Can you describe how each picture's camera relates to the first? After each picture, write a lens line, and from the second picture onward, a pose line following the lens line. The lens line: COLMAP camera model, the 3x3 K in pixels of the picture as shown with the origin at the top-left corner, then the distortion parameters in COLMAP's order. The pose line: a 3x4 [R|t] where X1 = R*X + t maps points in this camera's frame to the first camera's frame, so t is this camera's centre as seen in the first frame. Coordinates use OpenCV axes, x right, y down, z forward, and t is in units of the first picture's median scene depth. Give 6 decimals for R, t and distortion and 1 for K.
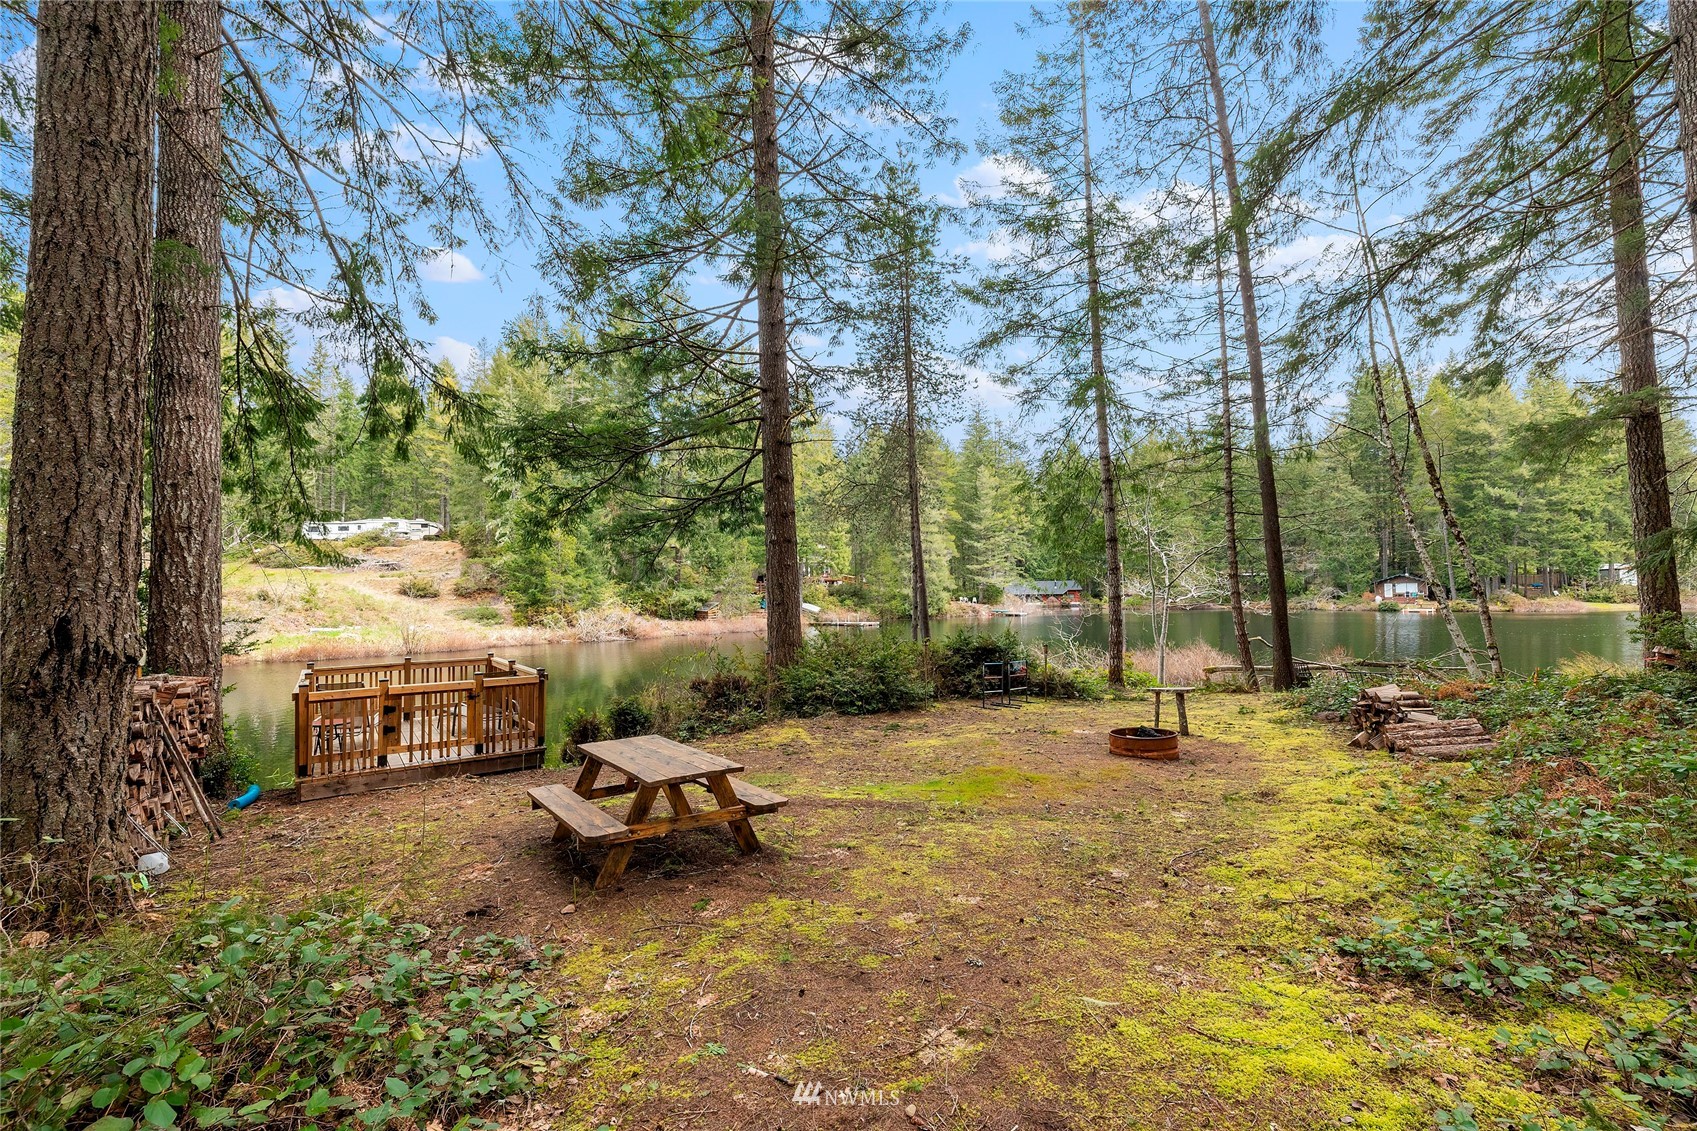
lens RADIAL K [[715.0, 0, 848.5], [0, 715.0, 565.5], [0, 0, 1]] dist [-0.000619, -0.000056]
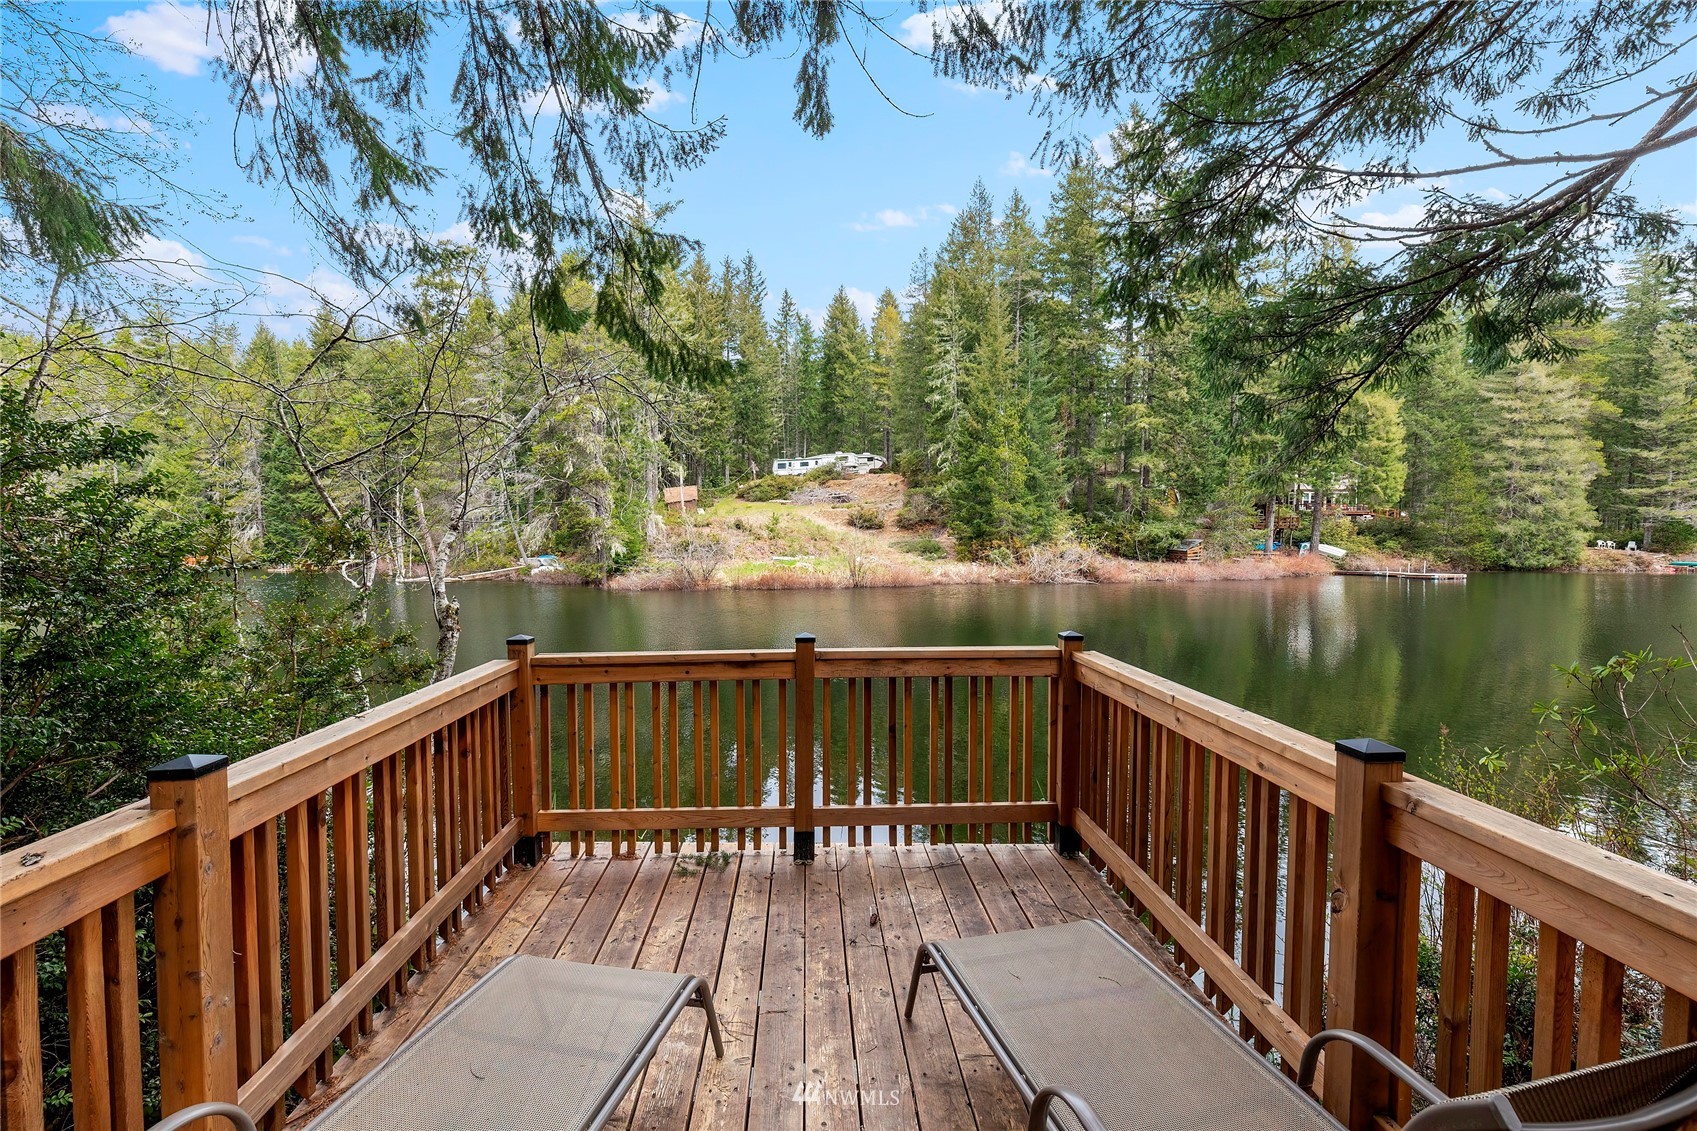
lens RADIAL K [[715.0, 0, 848.5], [0, 715.0, 565.5], [0, 0, 1]] dist [-0.000619, -0.000056]
pose [[0.843341, 0.036641, -0.536128, -0.091303], [0.007689, 0.996748, 0.080215, 0.015409], [0.537323, -0.071771, 0.840317, 0.157043]]
